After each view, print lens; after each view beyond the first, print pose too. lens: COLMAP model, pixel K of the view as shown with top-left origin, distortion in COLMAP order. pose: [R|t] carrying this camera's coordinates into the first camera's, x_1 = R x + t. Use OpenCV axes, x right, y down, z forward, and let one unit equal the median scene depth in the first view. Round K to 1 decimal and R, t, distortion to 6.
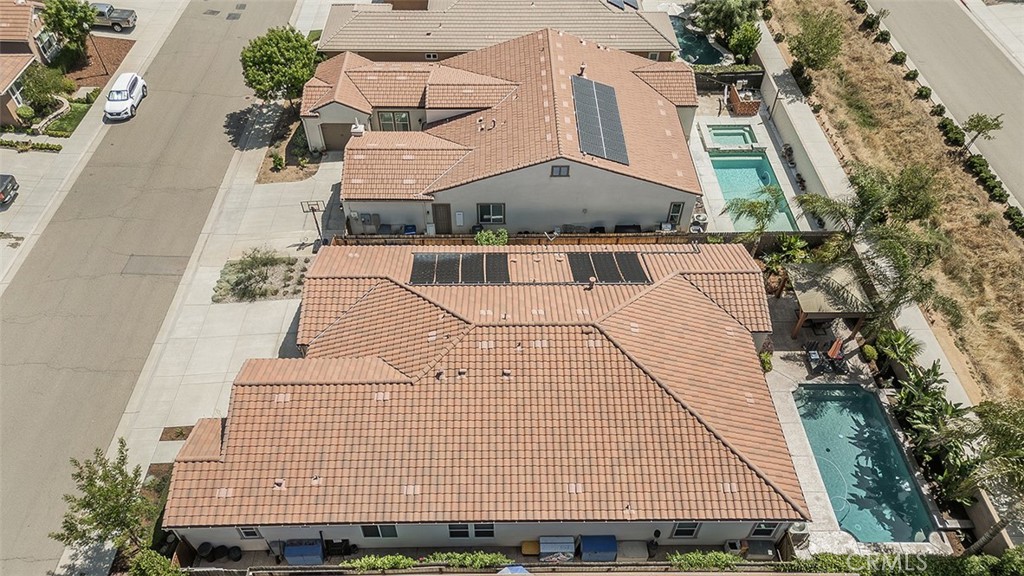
lens RADIAL K [[752.8, 0, 512.0], [0, 752.8, 288.0], [0, 0, 1]] dist [0.039641, -0.000123]
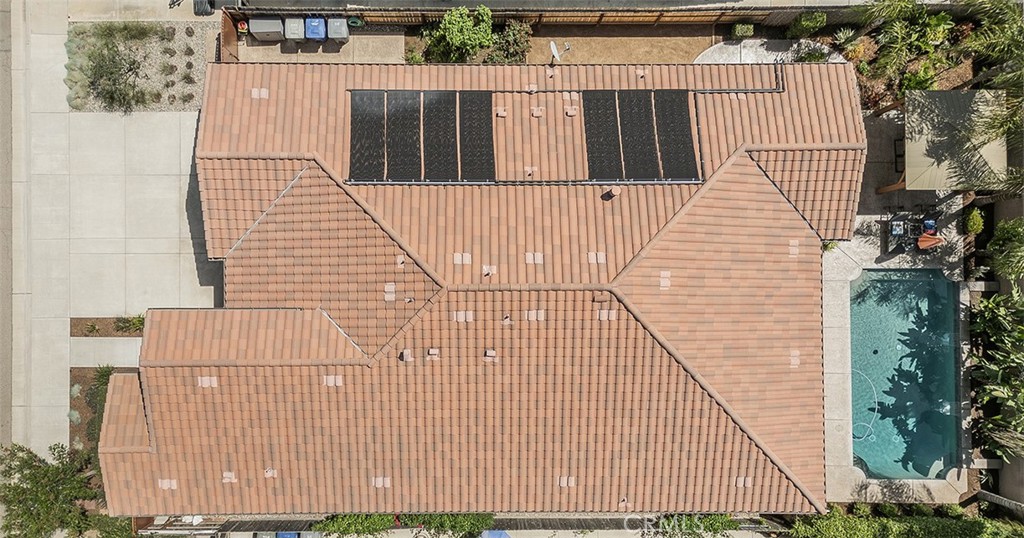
lens RADIAL K [[774.0, 0, 481.3], [0, 774.0, 299.5], [0, 0, 1]] dist [0.045123, -0.005731]
pose [[0.999929, 0.011875, 0.001118, -0.015650], [-0.009241, 0.712071, 0.702046, -0.433424], [0.007541, -0.702007, 0.712130, 0.421701]]
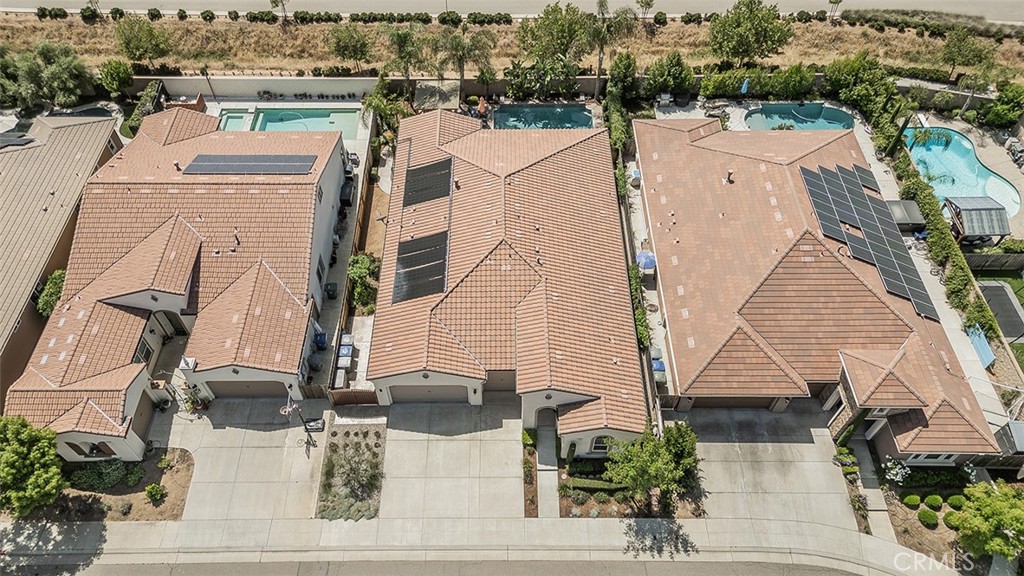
lens RADIAL K [[717.2, 0, 501.2], [0, 717.2, 286.9], [0, 0, 1]] dist [0.065900, -0.038542]
pose [[0.013972, -0.797447, 0.603228, -0.846819], [0.714273, 0.430137, 0.552083, -0.602153], [-0.699727, 0.423156, 0.575605, 0.253170]]
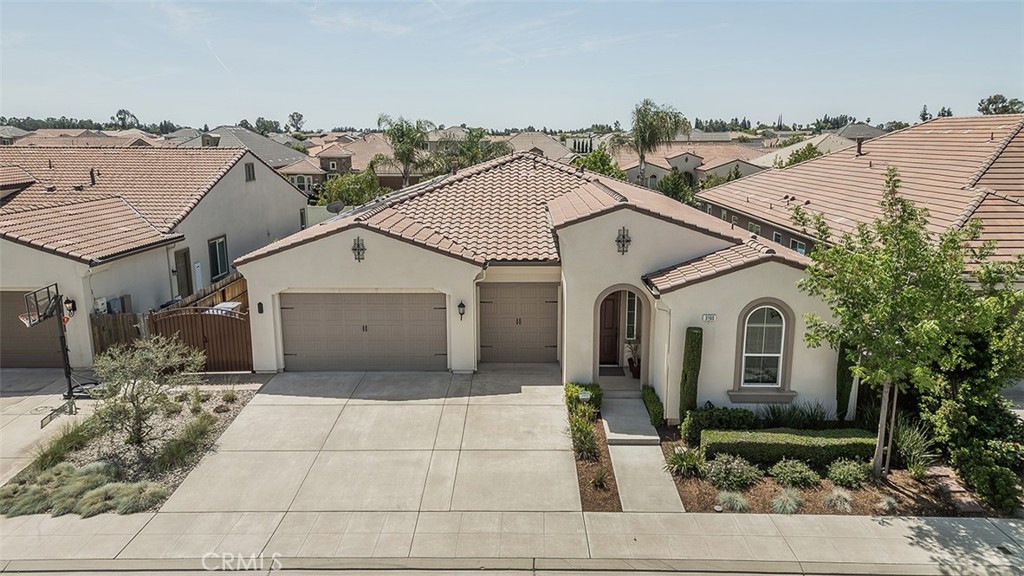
lens RADIAL K [[713.0, 0, 512.0], [0, 713.0, 288.0], [0, 0, 1]] dist [0.072813, -0.041223]
pose [[0.029521, -0.223052, 0.974359, -0.803733], [0.712801, 0.688071, 0.135918, 0.024847], [-0.700745, 0.690512, 0.179304, 0.888869]]
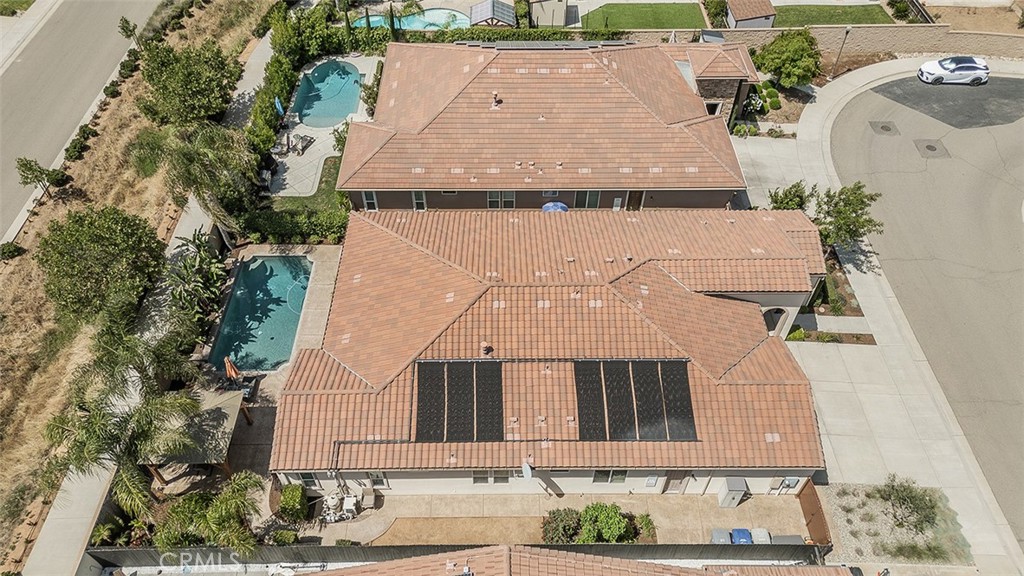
lens RADIAL K [[713.0, 0, 512.0], [0, 713.0, 288.0], [0, 0, 1]] dist [0.072813, -0.041223]
pose [[-0.999911, -0.011734, -0.006362, 0.078155], [-0.005705, -0.055175, 0.998460, -0.864506], [-0.012067, 0.998408, 0.055103, 0.876073]]
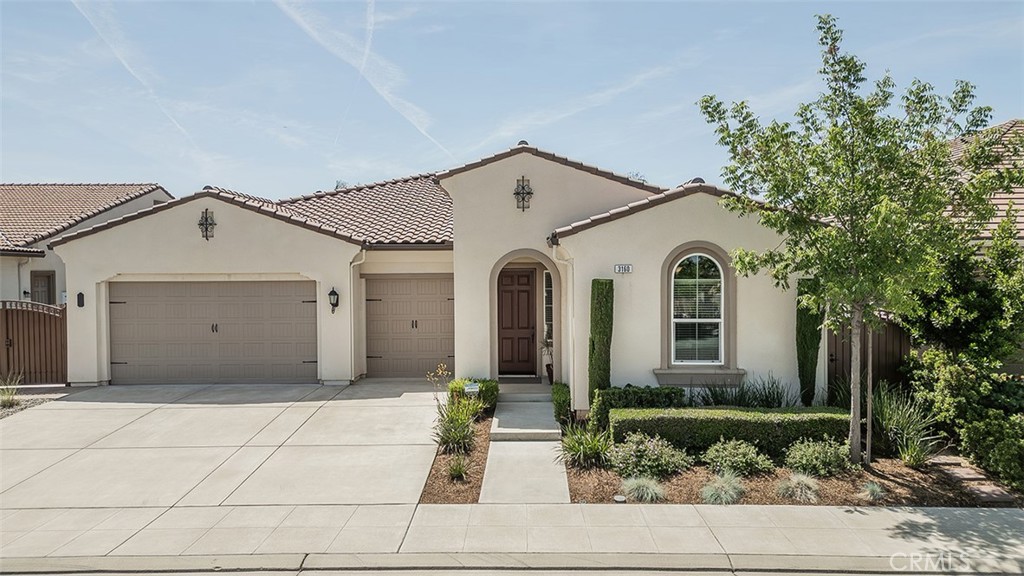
lens RADIAL K [[713.0, 0, 512.0], [0, 713.0, 288.0], [0, 0, 1]] dist [0.072813, -0.041223]
pose [[0.034417, -0.042965, 0.998484, -0.709423], [0.714929, 0.699176, 0.005442, 0.151932], [-0.698349, 0.713658, 0.054781, 0.920322]]
